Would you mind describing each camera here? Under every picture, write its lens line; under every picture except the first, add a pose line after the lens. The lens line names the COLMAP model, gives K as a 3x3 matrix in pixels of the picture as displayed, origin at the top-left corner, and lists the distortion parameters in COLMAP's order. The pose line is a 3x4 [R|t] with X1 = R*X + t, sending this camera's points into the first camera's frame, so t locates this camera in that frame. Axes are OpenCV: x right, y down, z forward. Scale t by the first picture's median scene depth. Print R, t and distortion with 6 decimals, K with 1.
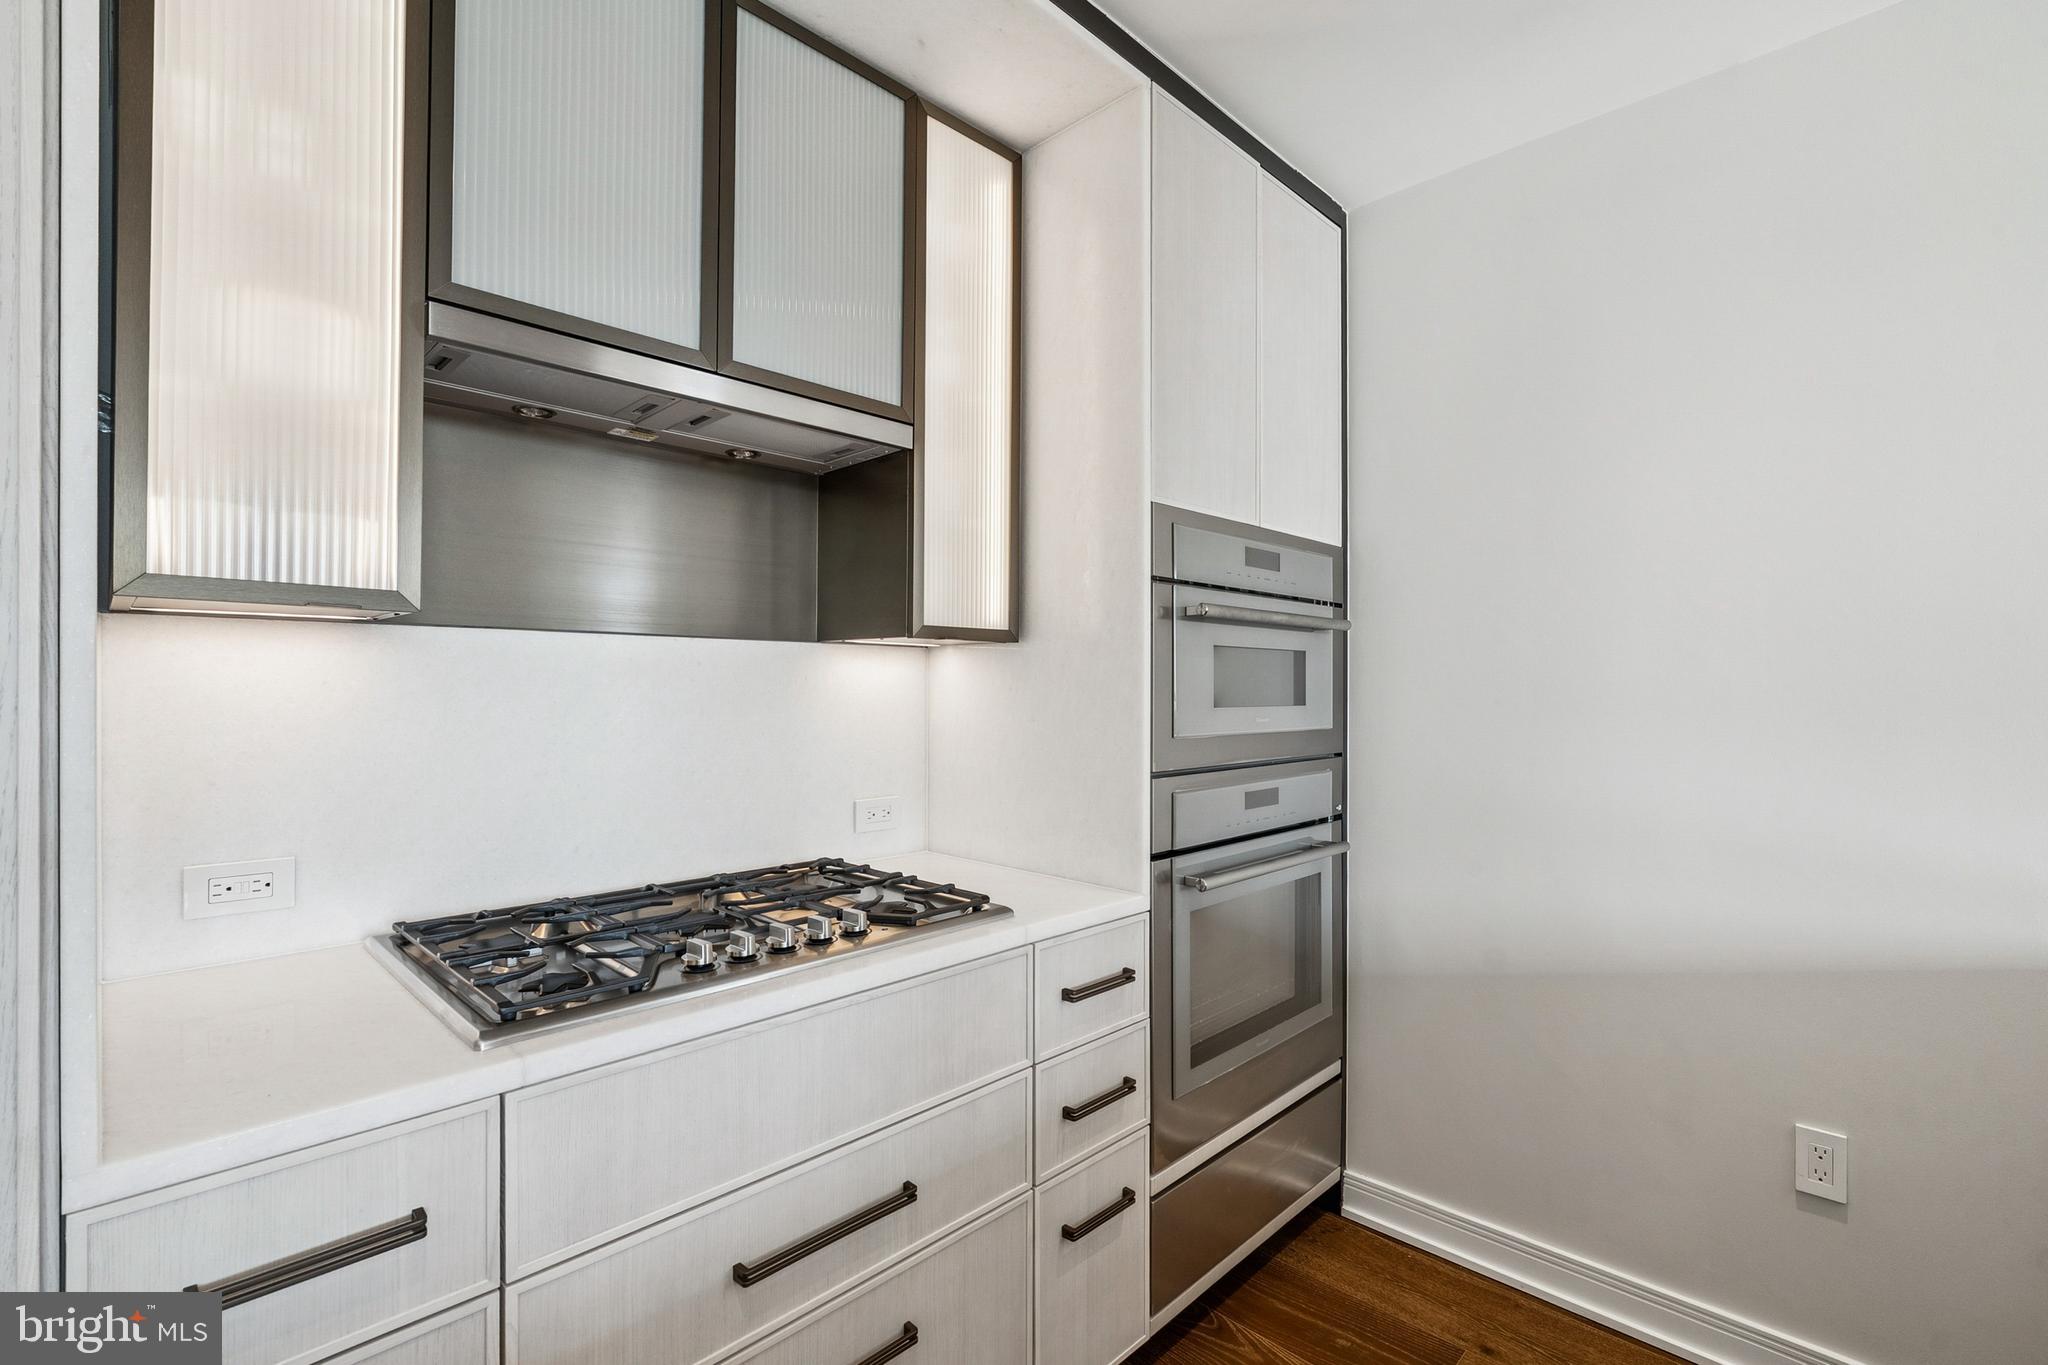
lens RADIAL K [[924.9, 0, 1024.7], [0, 924.9, 683.4], [0, 0, 1]] dist [-0.000411, 0.000273]
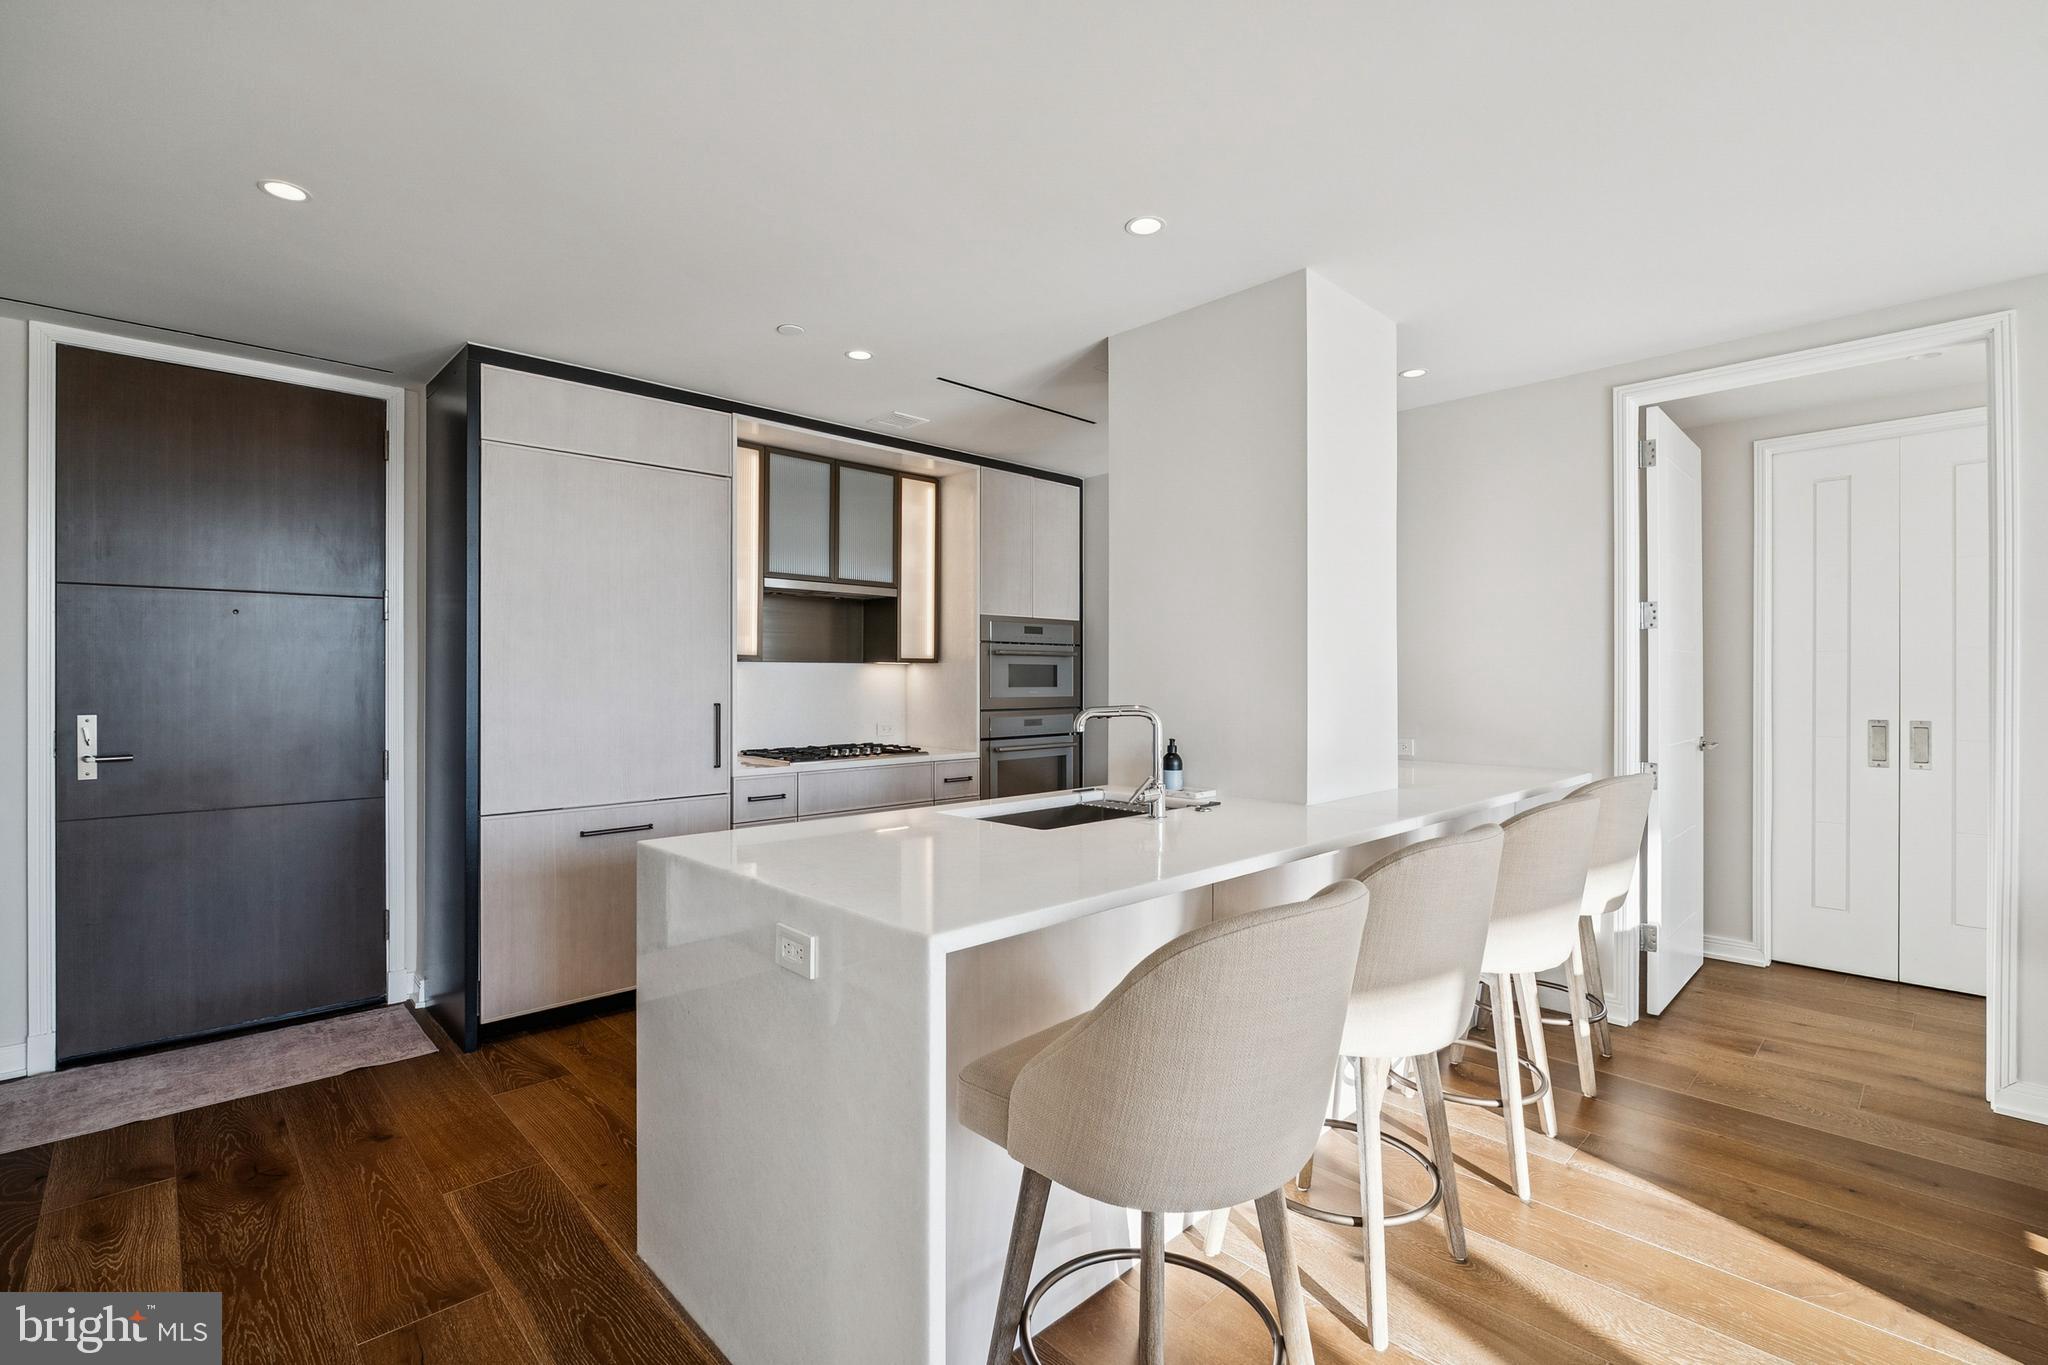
lens RADIAL K [[924.9, 0, 1022.5], [0, 924.9, 680.4], [0, 0, 1]] dist [-0.000411, 0.000273]
pose [[0.999494, -0.001672, -0.031752, 0.336163], [0.001797, 0.999991, 0.003919, -0.004699], [0.031745, -0.003974, 0.999488, -1.735452]]
